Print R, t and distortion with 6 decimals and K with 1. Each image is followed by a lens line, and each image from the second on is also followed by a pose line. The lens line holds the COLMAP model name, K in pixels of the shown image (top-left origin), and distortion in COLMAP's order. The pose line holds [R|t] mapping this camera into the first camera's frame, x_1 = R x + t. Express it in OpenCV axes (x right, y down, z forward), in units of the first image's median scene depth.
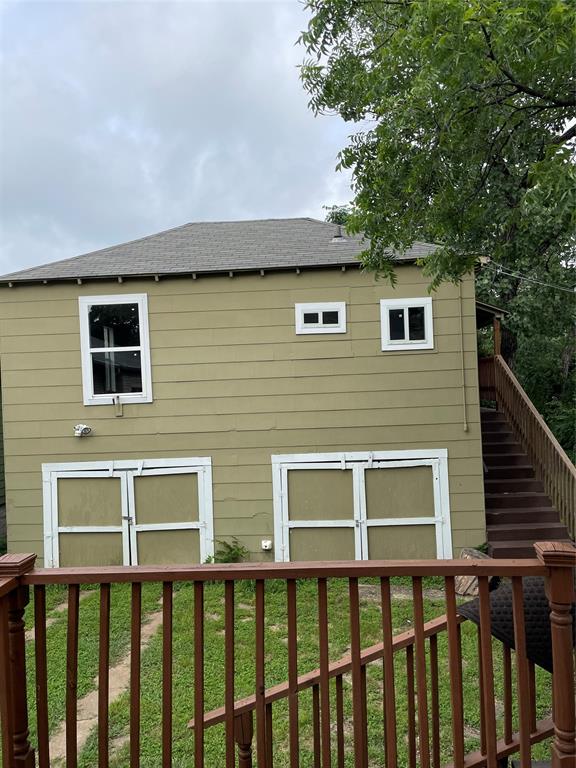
lens RADIAL K [[586.0, 0, 293.1], [0, 586.0, 381.9], [0, 0, 1]] dist [0.083739, -0.114466]
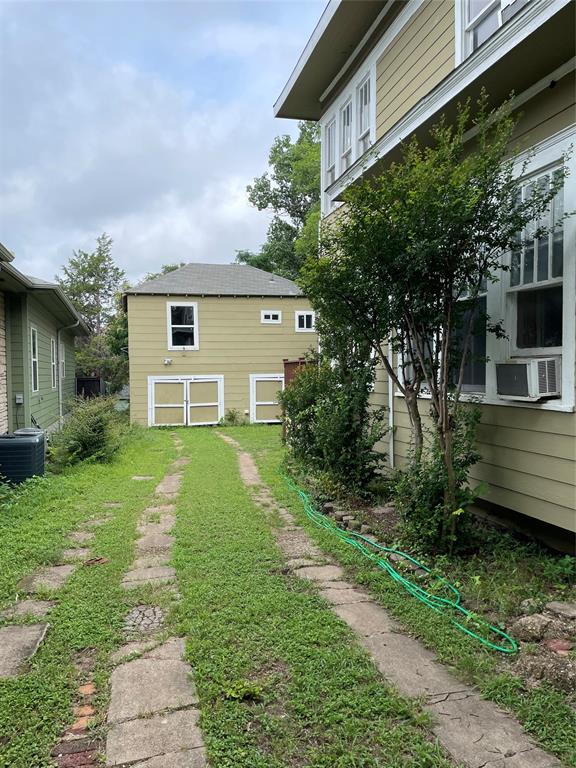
lens RADIAL K [[586.0, 0, 293.1], [0, 586.0, 381.9], [0, 0, 1]] dist [0.083739, -0.114466]
pose [[0.948783, 0.017142, 0.315463, -0.611468], [-0.028316, 0.999122, 0.030871, 0.077426], [-0.314657, -0.038222, 0.948436, -1.288819]]
